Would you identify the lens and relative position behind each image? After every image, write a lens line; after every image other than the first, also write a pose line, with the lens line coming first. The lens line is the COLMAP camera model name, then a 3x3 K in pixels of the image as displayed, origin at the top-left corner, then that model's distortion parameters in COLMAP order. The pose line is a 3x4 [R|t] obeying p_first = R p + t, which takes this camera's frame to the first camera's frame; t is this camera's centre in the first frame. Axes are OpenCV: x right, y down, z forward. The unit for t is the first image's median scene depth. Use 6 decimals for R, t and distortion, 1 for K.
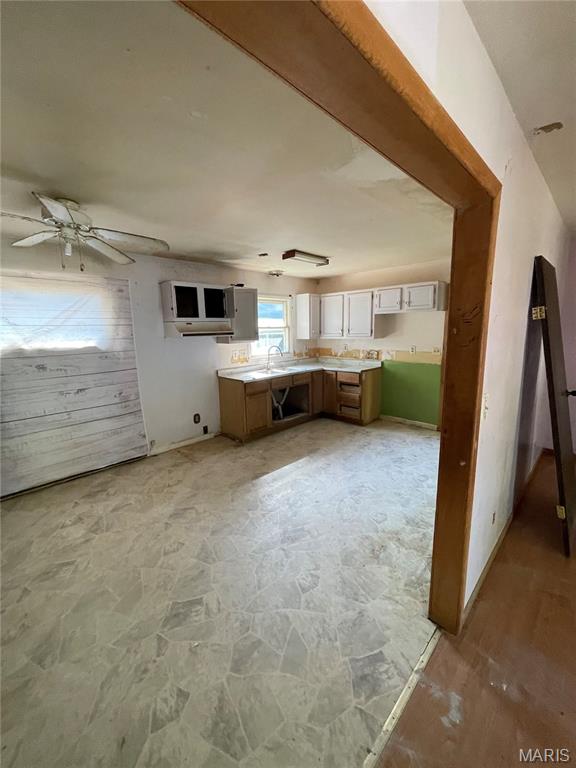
lens RADIAL K [[309.5, 0, 283.9], [0, 309.5, 382.4], [0, 0, 1]] dist [0.001691, 0.000442]
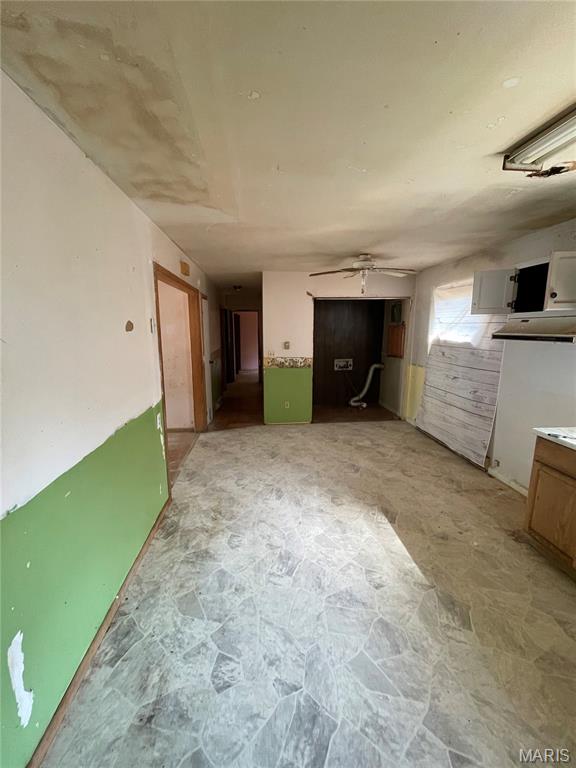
lens RADIAL K [[309.5, 0, 283.9], [0, 309.5, 382.4], [0, 0, 1]] dist [0.001691, 0.000442]
pose [[-0.637896, 0.157234, -0.753900, 0.661838], [-0.122143, 0.945889, 0.300624, -0.235130], [0.760375, 0.283850, -0.584174, 1.202061]]
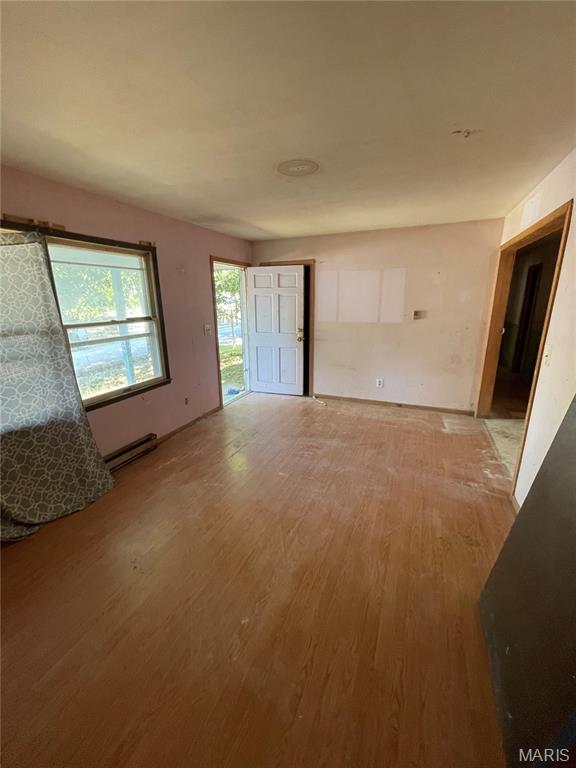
lens RADIAL K [[309.5, 0, 283.9], [0, 309.5, 382.4], [0, 0, 1]] dist [0.001691, 0.000442]
pose [[-0.927065, 0.134762, -0.349842, 1.027252], [-0.028369, 0.905267, 0.423894, -0.168821], [0.373825, 0.402903, -0.835419, 0.810061]]
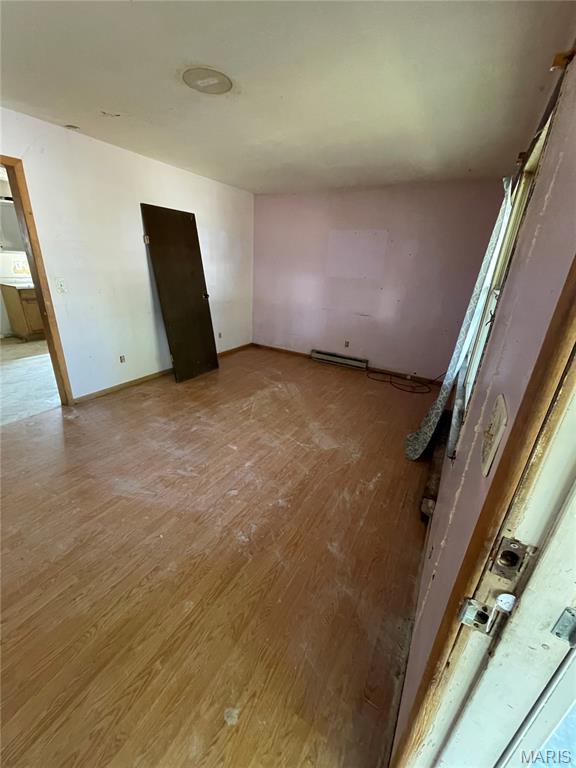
lens RADIAL K [[309.5, 0, 283.9], [0, 309.5, 382.4], [0, 0, 1]] dist [0.001691, 0.000442]
pose [[0.962595, -0.031430, 0.269117, 0.669366], [-0.024453, 0.979118, 0.201815, 0.112267], [-0.269840, -0.200846, 0.941726, -0.597647]]
